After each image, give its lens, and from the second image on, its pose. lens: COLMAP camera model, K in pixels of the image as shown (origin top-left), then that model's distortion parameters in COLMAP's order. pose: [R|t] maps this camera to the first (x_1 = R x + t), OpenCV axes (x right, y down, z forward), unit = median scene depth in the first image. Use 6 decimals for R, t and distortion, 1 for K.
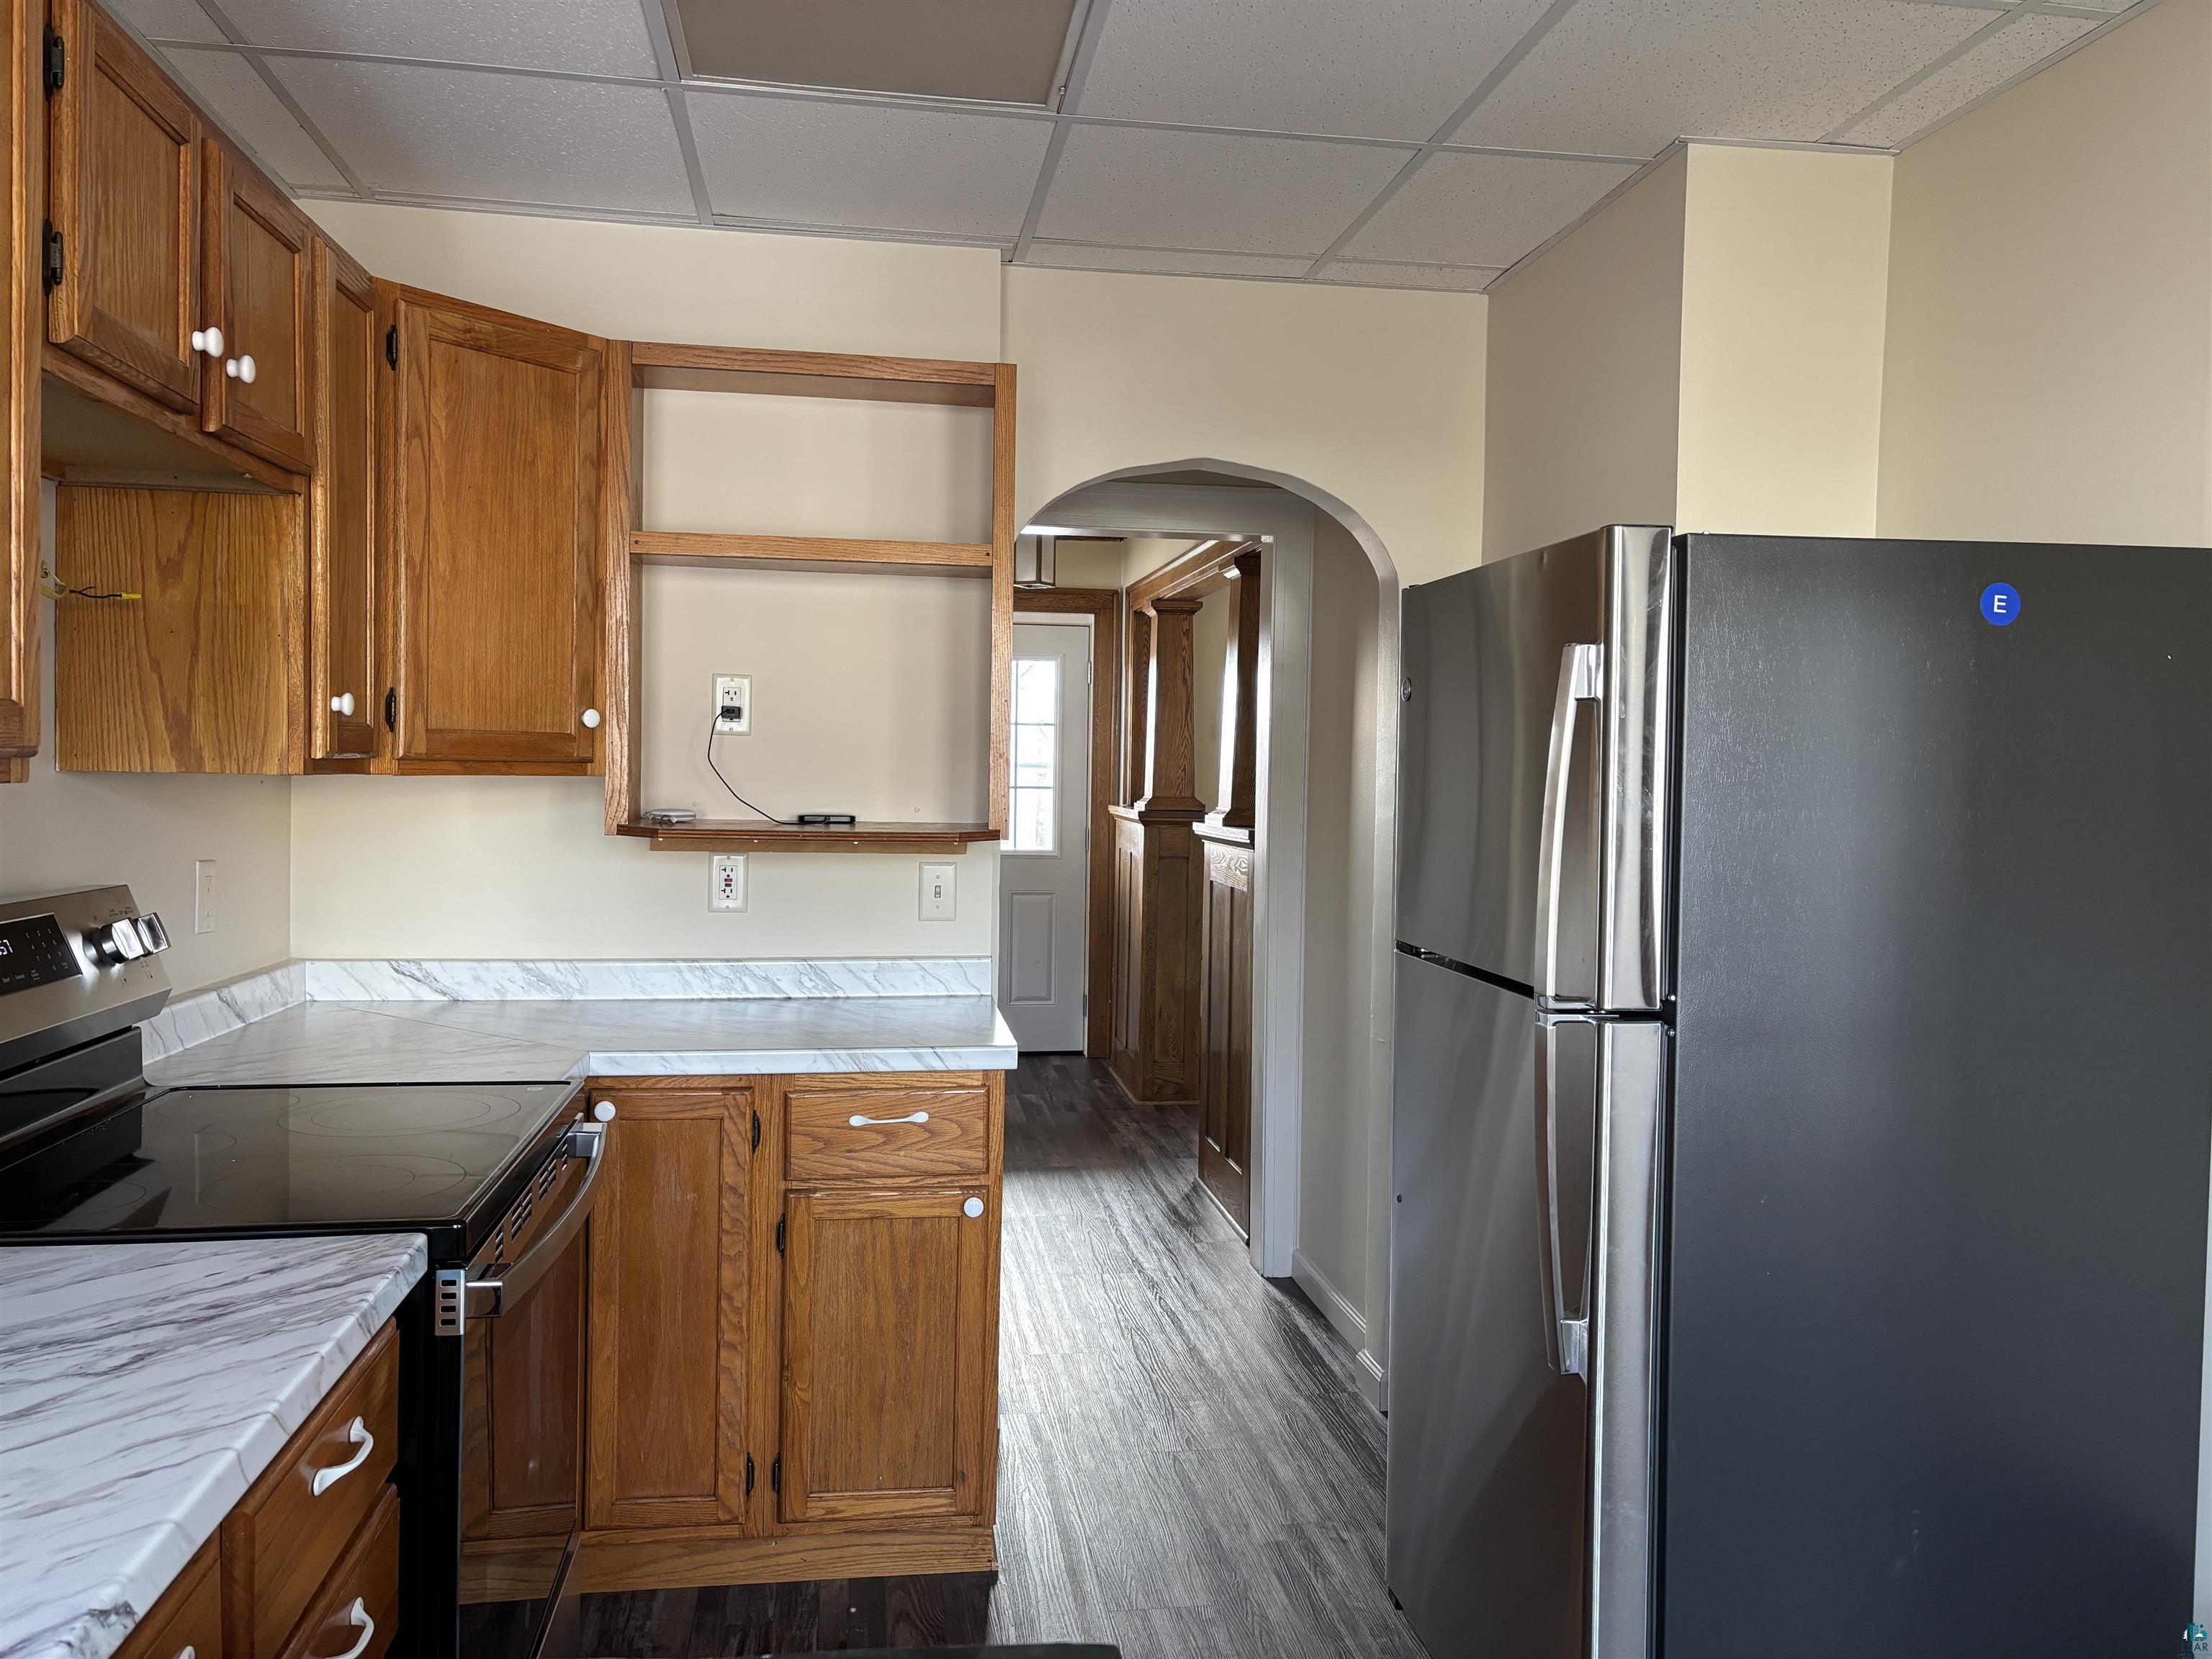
lens RADIAL K [[1680.8, 0, 1110.9], [0, 1680.8, 817.4], [0, 0, 1]] dist [0.063416, -0.059170]
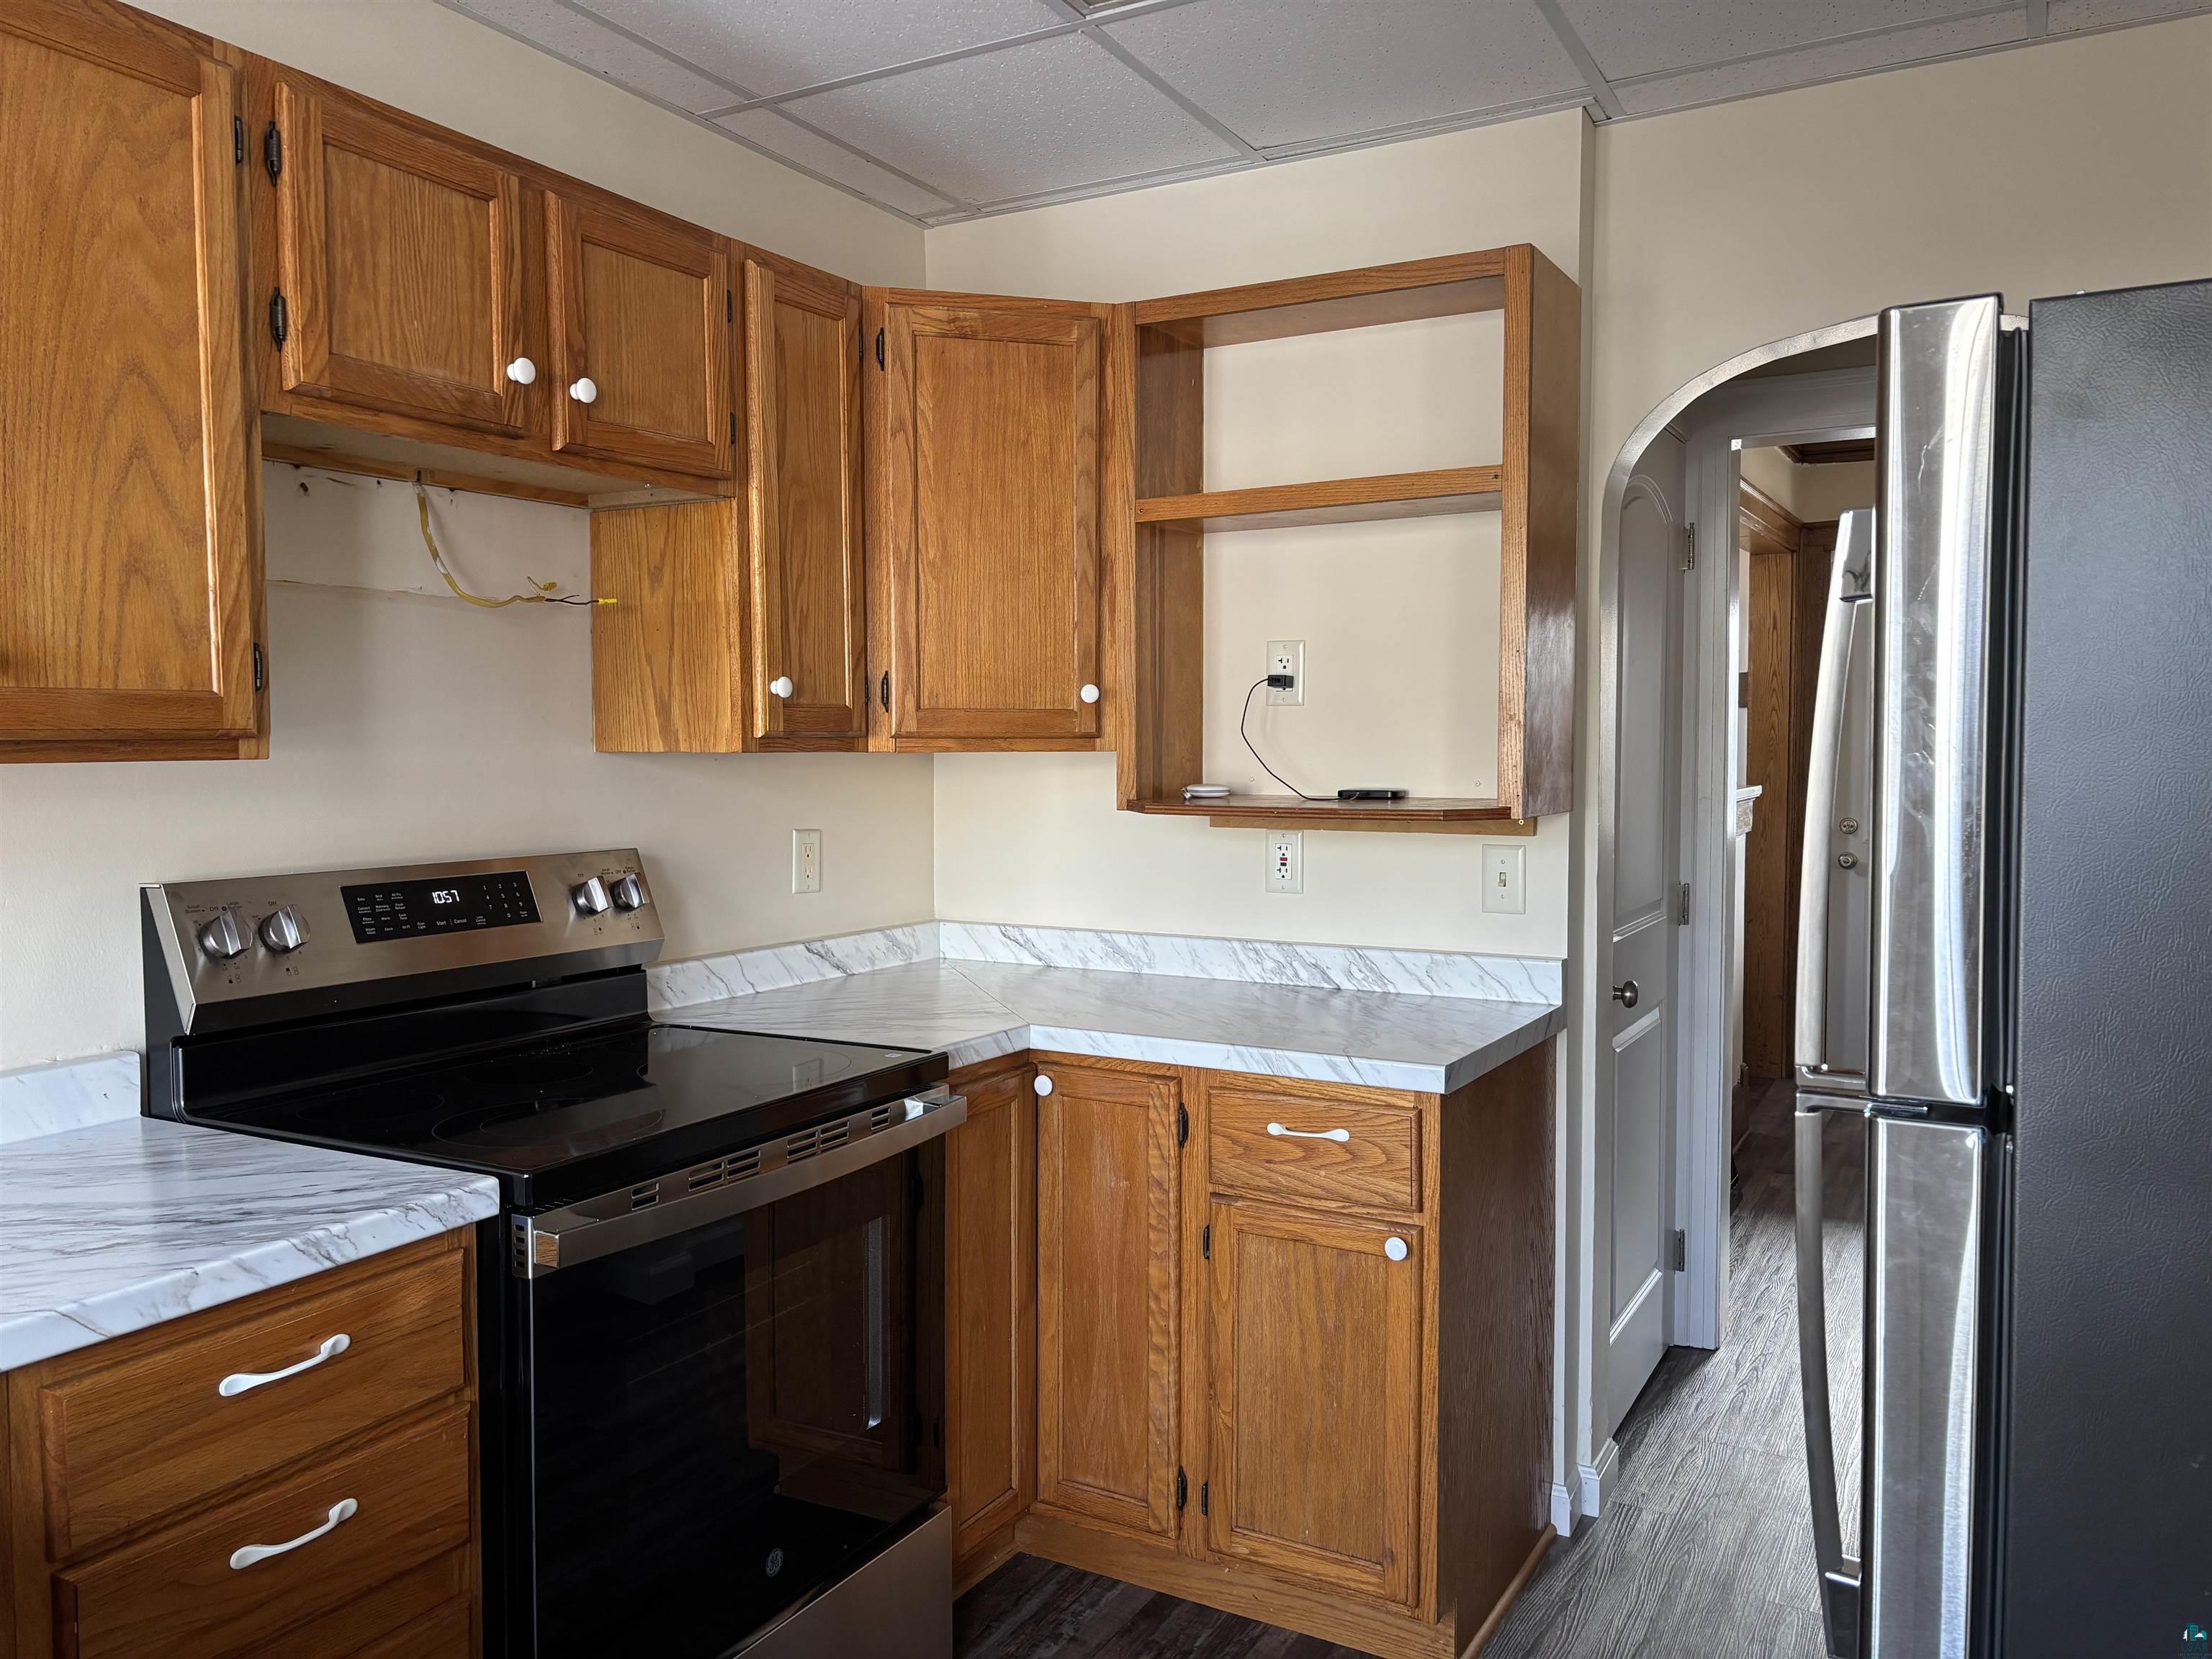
lens RADIAL K [[1680.8, 0, 1110.8], [0, 1680.8, 826.3], [0, 0, 1]] dist [0.063416, -0.059170]
pose [[0.785332, 0.014343, -0.618909, 0.334100], [-0.003009, 0.999808, 0.019352, 0.001112], [0.619068, -0.013336, 0.785224, 0.242125]]
